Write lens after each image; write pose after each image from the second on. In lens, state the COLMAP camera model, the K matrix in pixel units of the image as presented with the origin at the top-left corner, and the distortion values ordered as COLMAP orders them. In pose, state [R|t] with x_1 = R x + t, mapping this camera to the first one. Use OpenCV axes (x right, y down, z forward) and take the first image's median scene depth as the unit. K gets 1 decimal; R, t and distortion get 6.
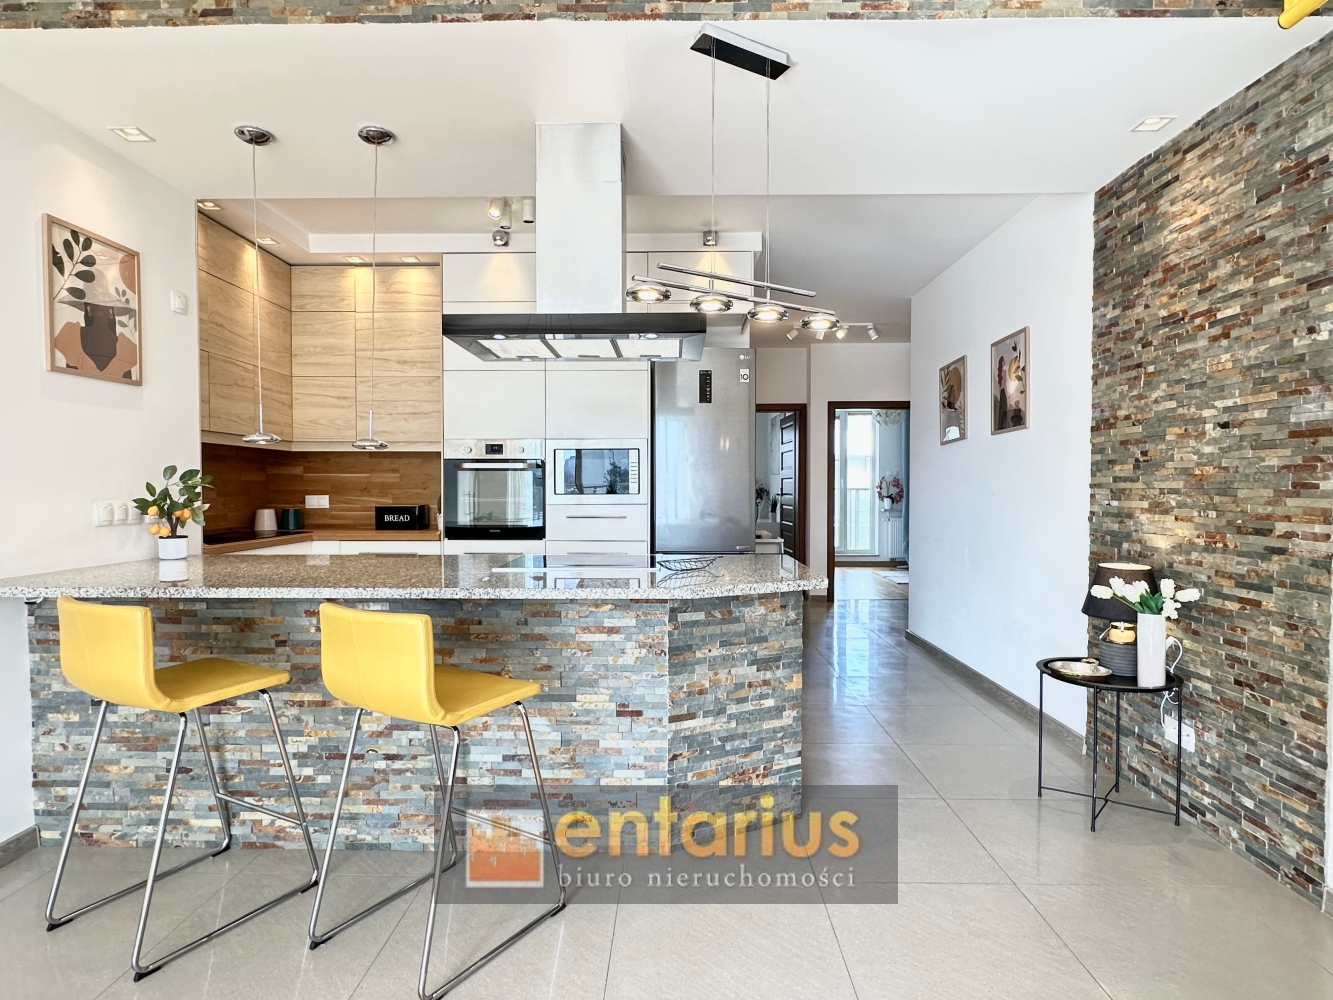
lens RADIAL K [[737.4, 0, 657.1], [0, 737.4, 498.1], [0, 0, 1]] dist [-0.004529, -0.000291]
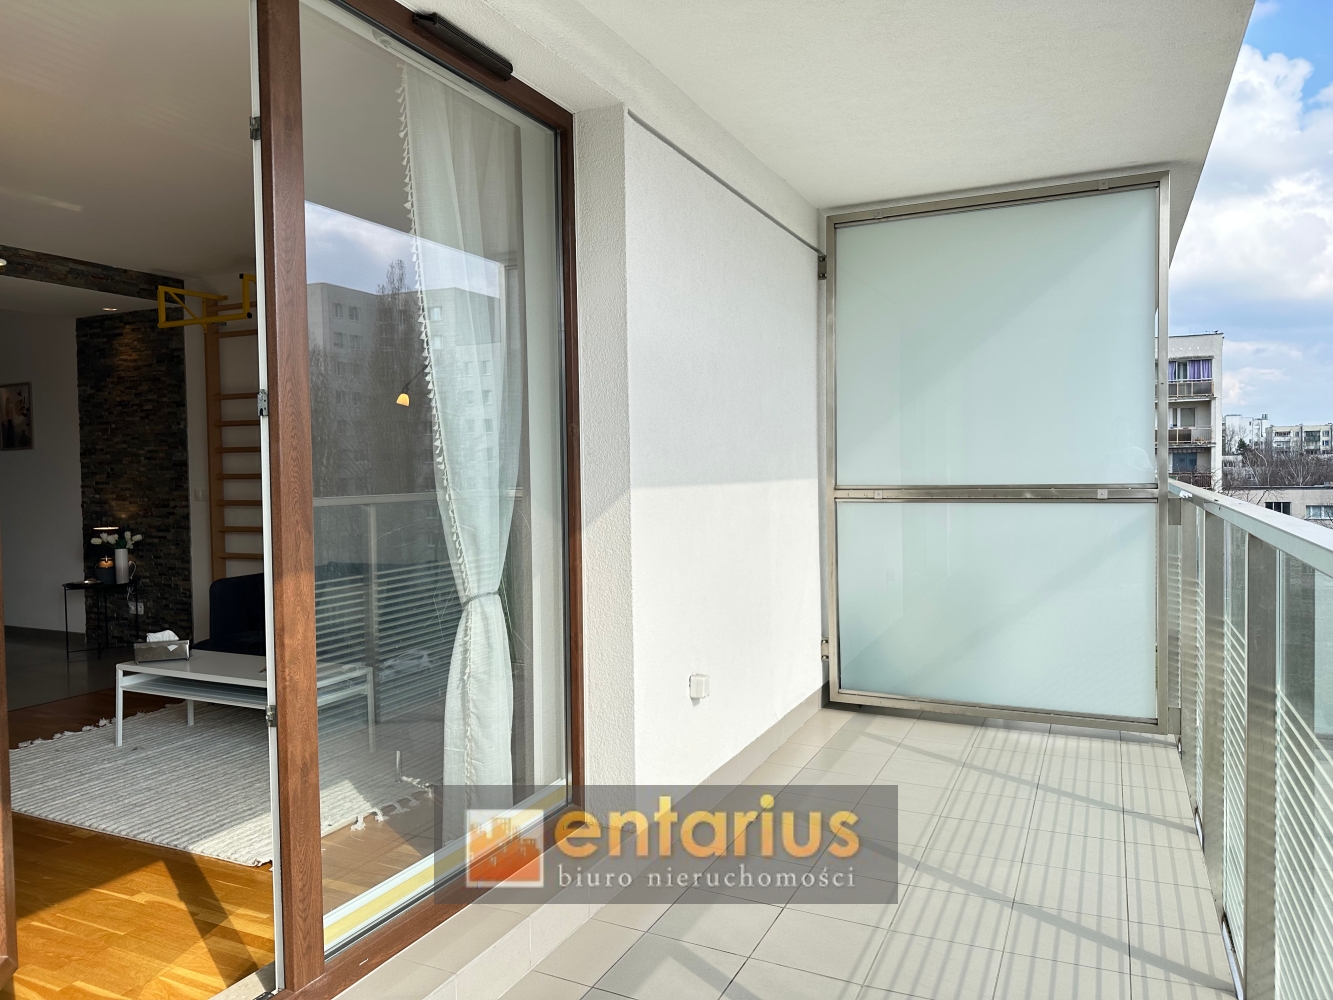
lens RADIAL K [[943.1, 0, 659.5], [0, 943.1, 496.4], [0, 0, 1]] dist [0.010801, -0.006379]
pose [[0.422287, -0.041438, 0.905515, -1.061152], [0.033147, 0.998992, 0.030257, -0.020176], [-0.905856, 0.017238, 0.423235, -1.459391]]
